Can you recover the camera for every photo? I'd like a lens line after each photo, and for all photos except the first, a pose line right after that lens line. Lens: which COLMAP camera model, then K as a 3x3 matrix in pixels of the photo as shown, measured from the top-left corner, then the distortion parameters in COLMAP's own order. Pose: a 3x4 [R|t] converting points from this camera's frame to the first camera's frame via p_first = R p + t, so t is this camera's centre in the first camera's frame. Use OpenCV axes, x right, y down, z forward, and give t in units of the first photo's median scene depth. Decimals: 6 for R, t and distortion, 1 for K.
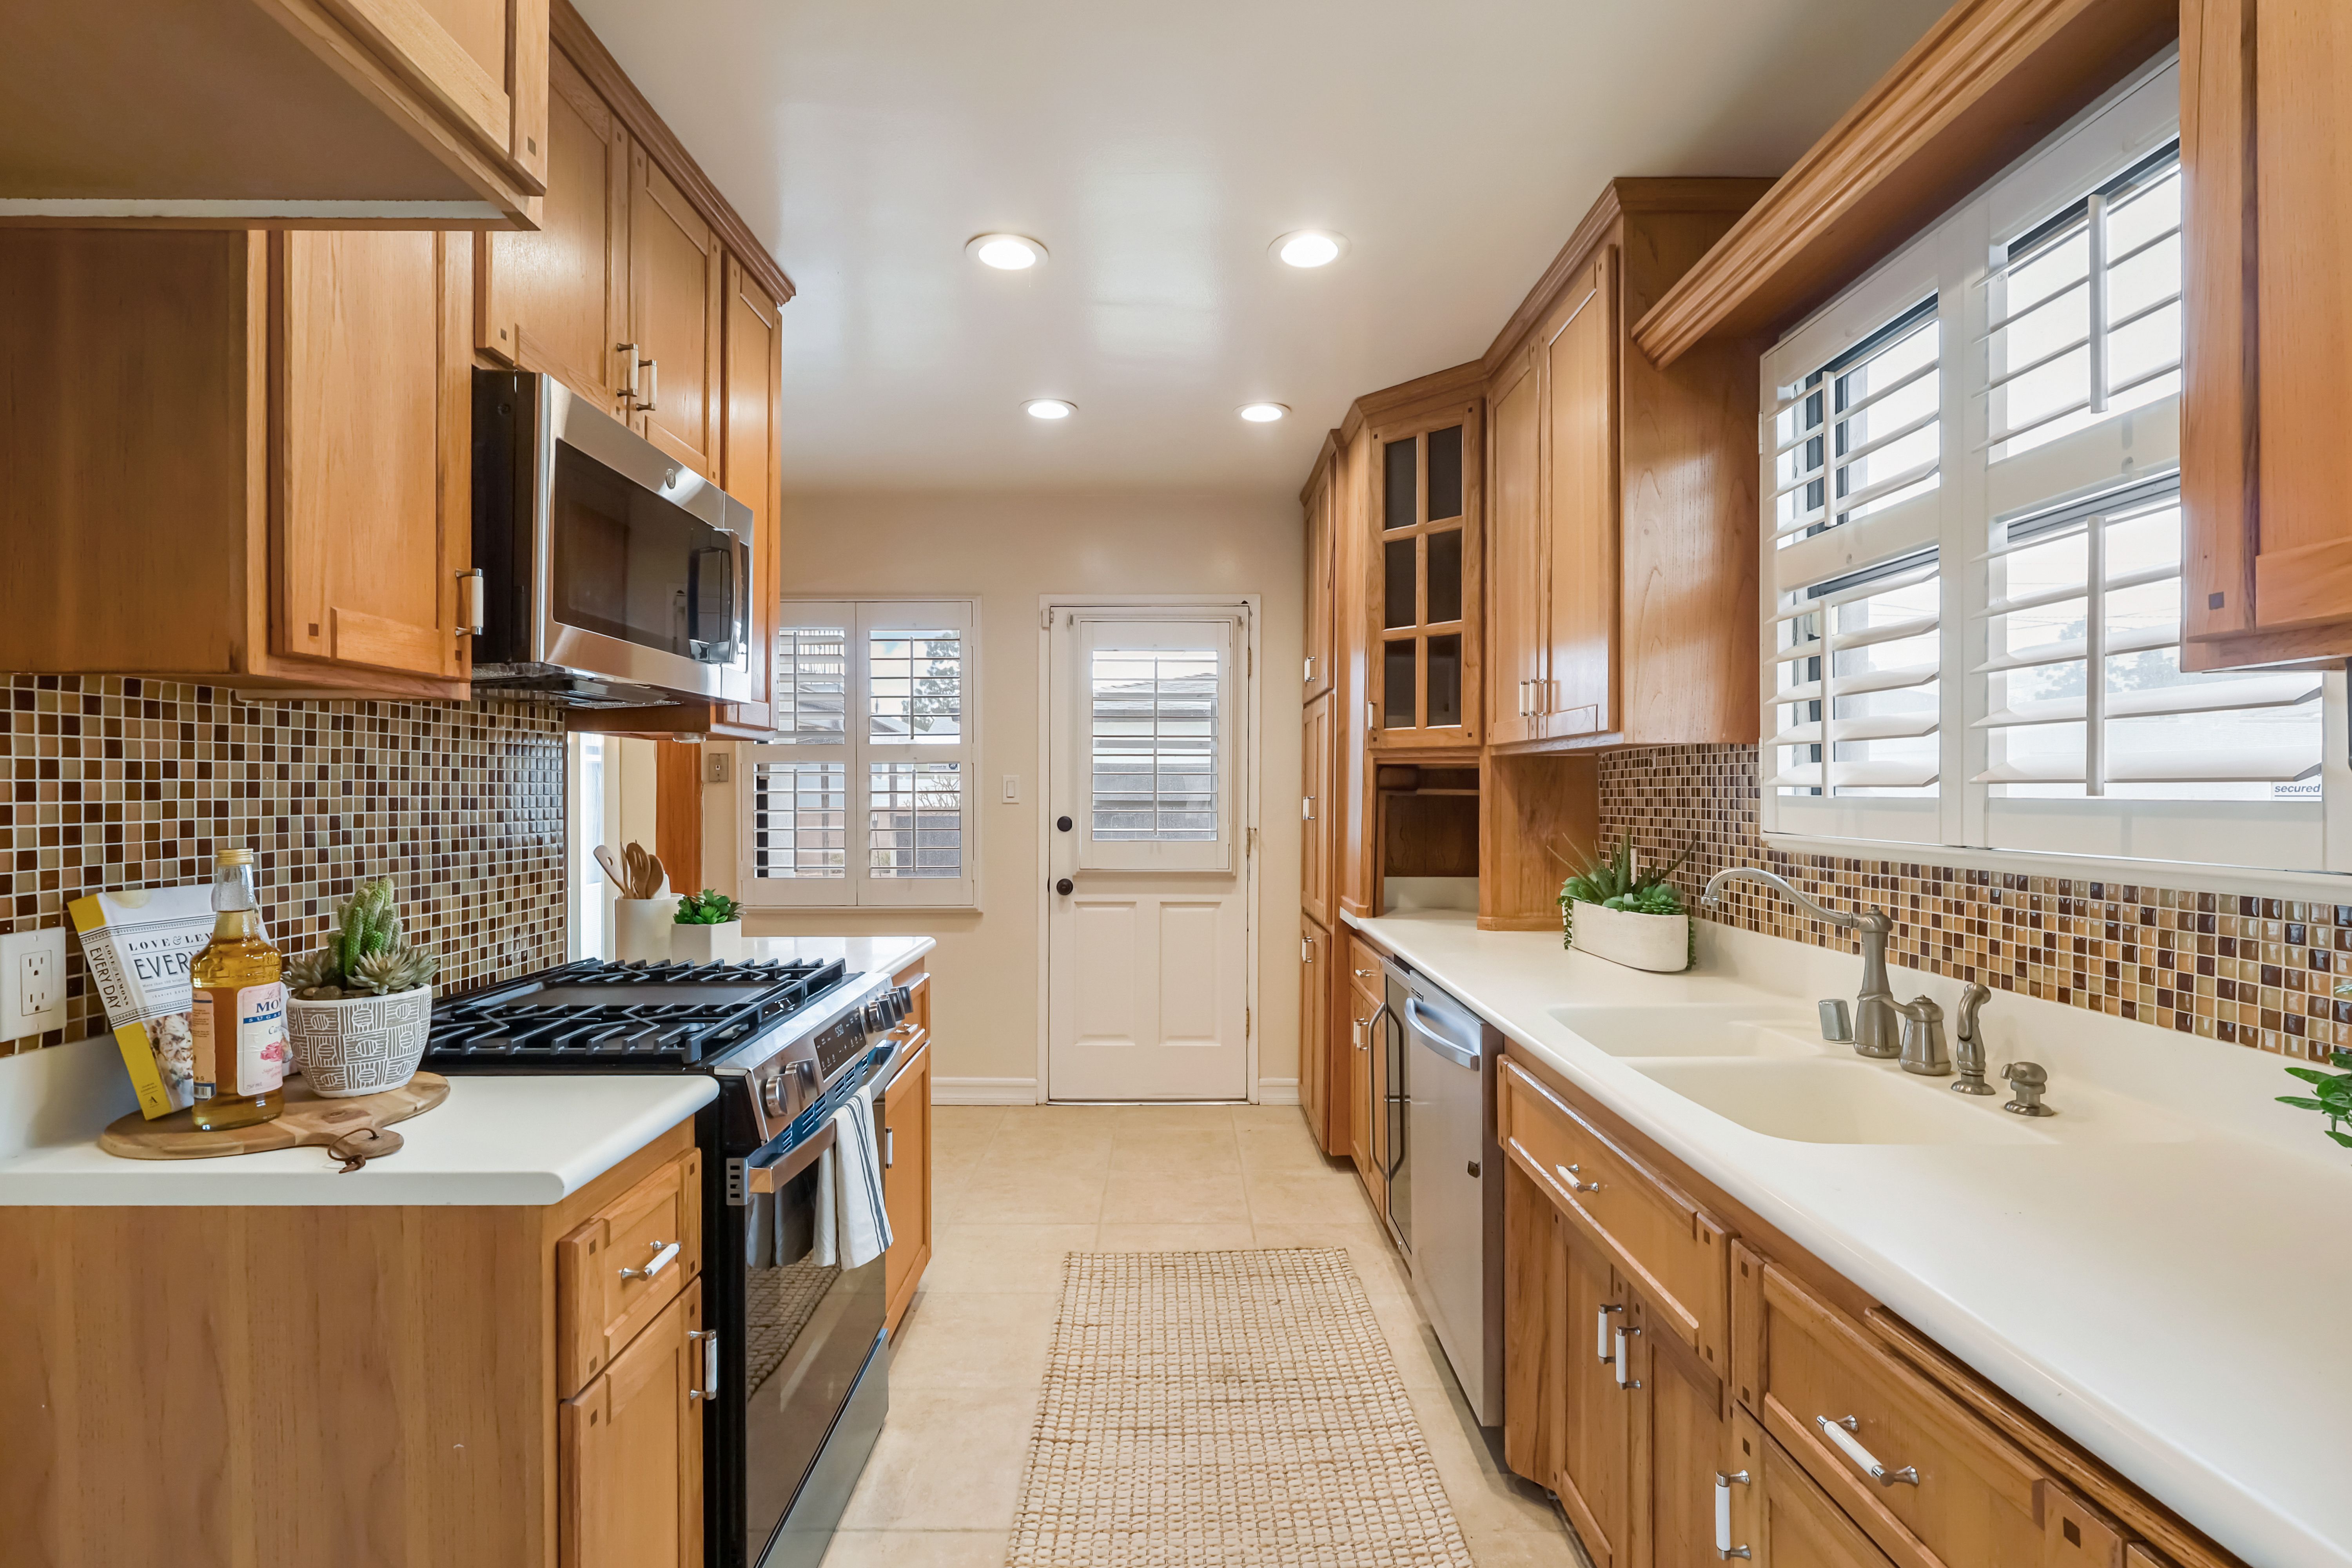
lens RADIAL K [[1099.1, 0, 1173.5], [0, 1099.1, 789.4], [0, 0, 1]] dist [0.002626, 0.000039]
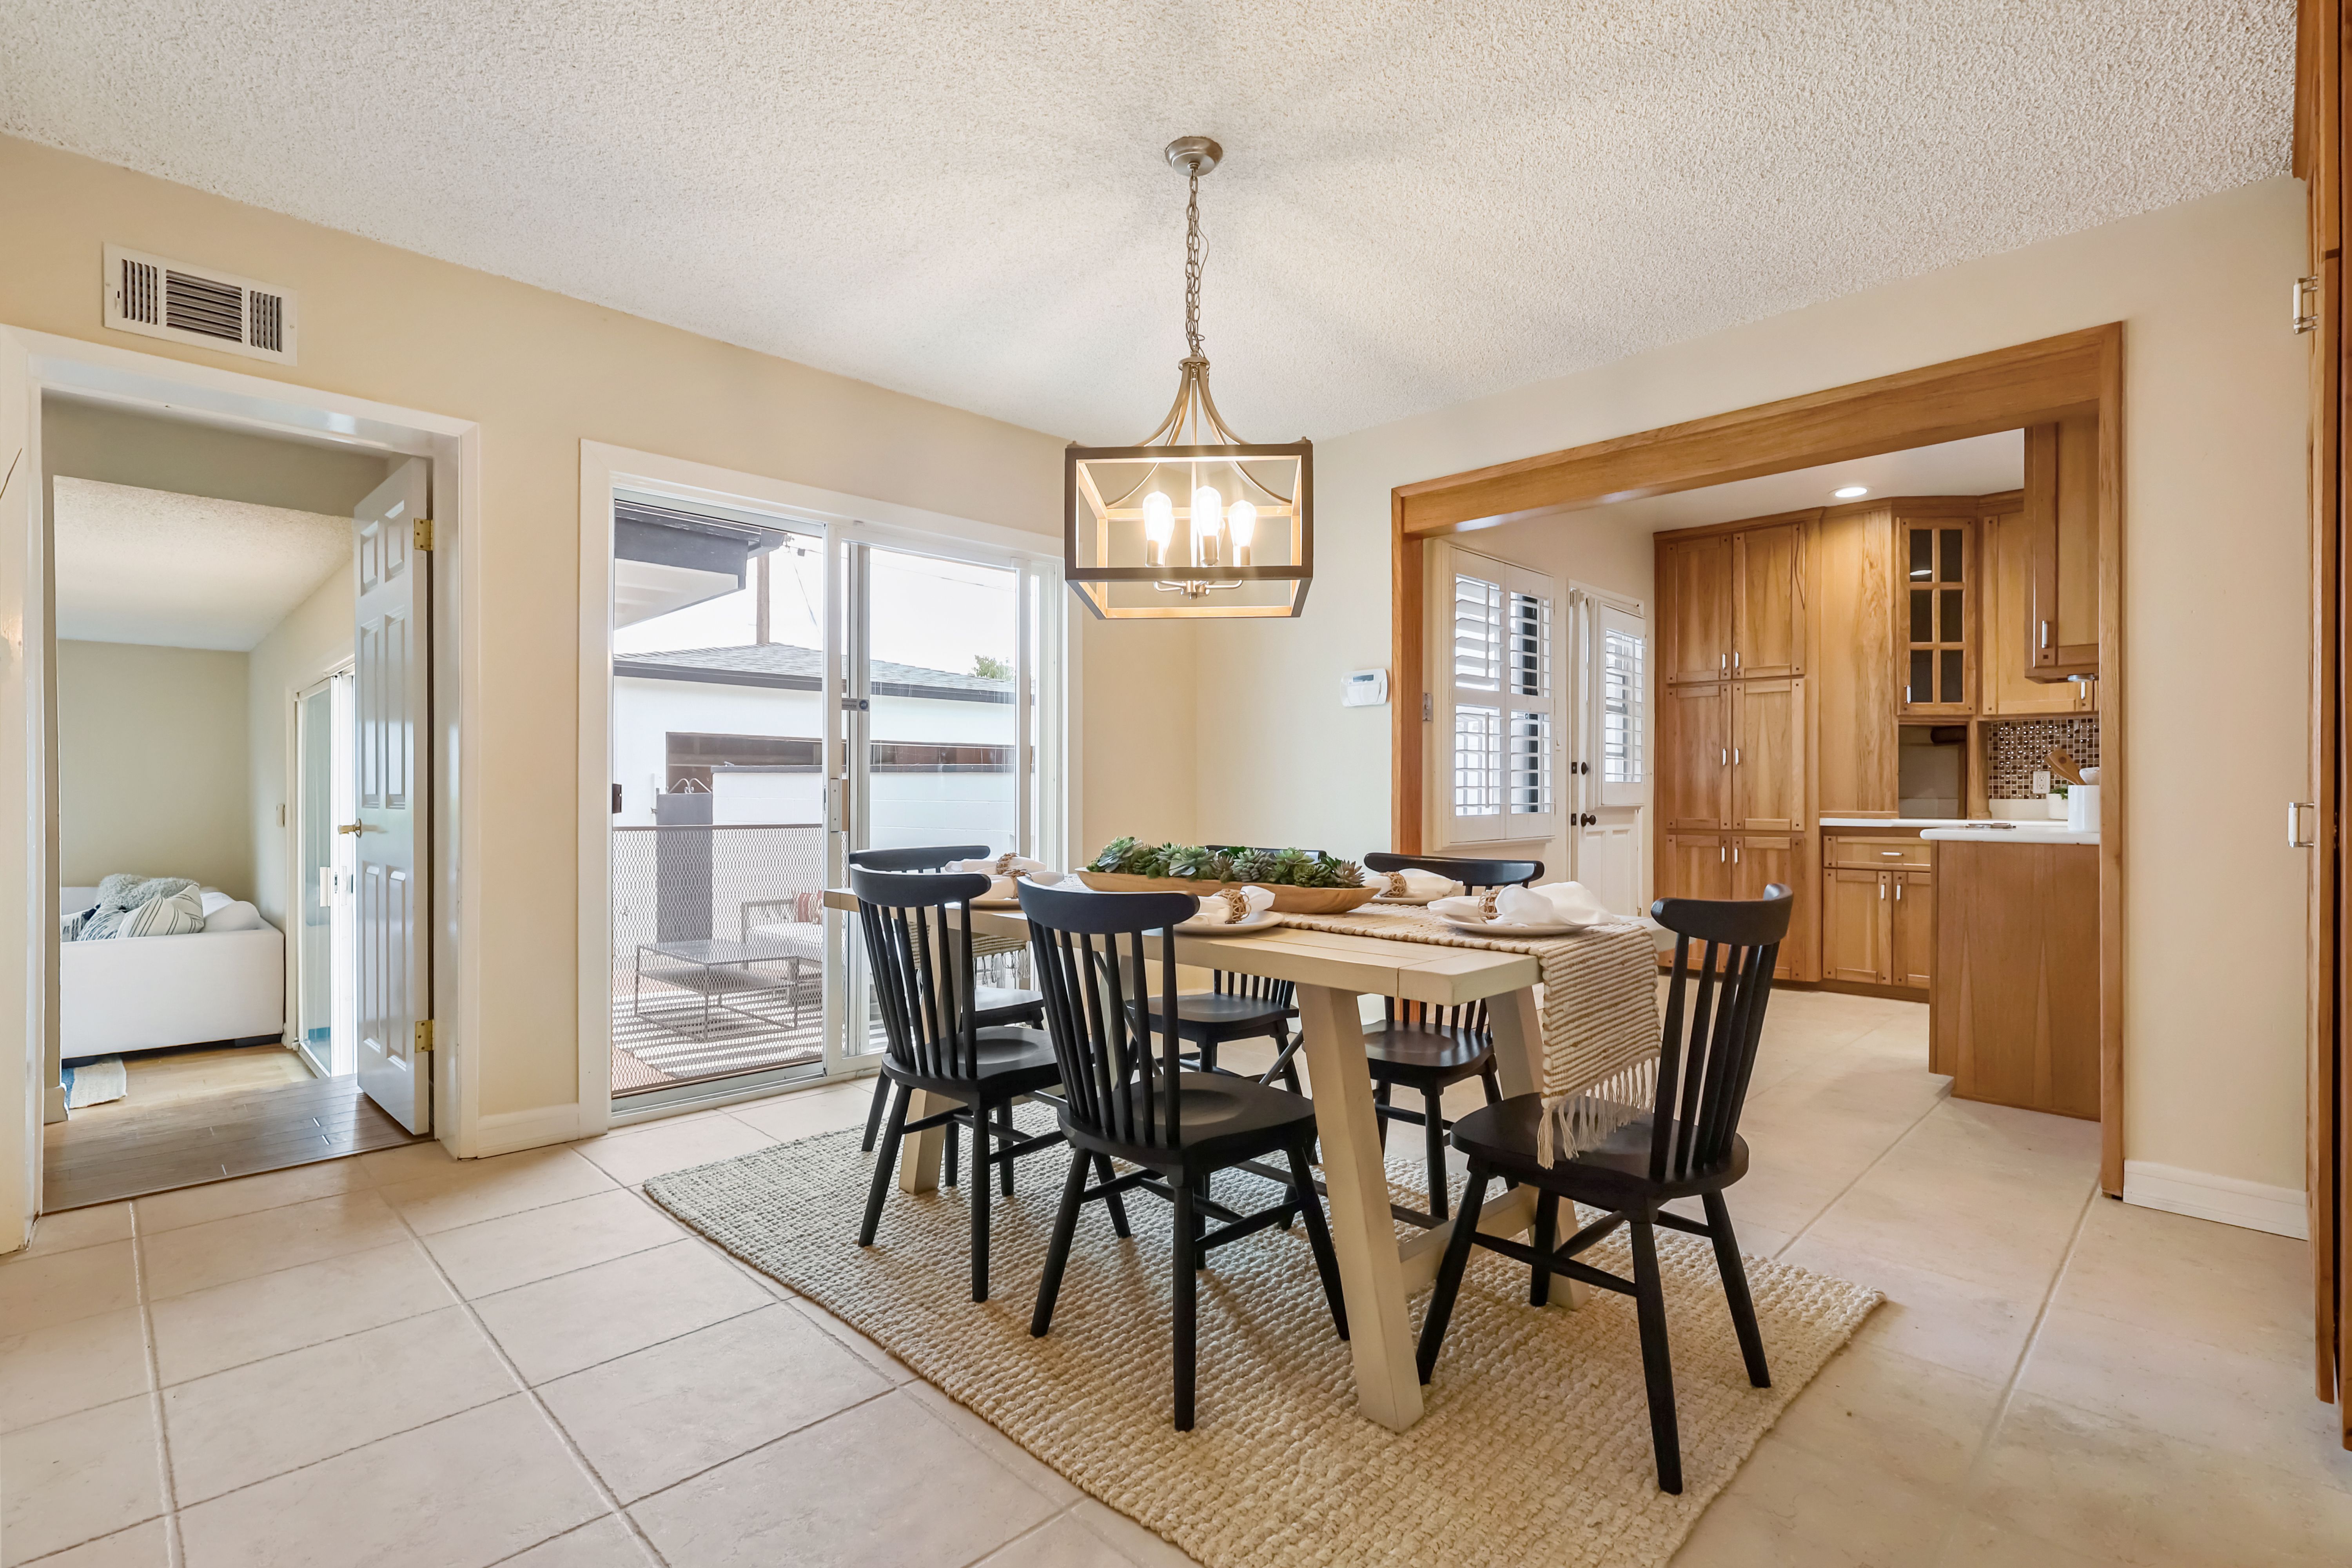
lens RADIAL K [[1099.1, 0, 1170.7], [0, 1099.1, 795.0], [0, 0, 1]] dist [0.002626, 0.000039]
pose [[0.709510, -0.003807, 0.704685, -3.256865], [0.000153, 0.999986, 0.005249, 0.135812], [-0.704695, -0.003617, 0.709501, 1.142591]]
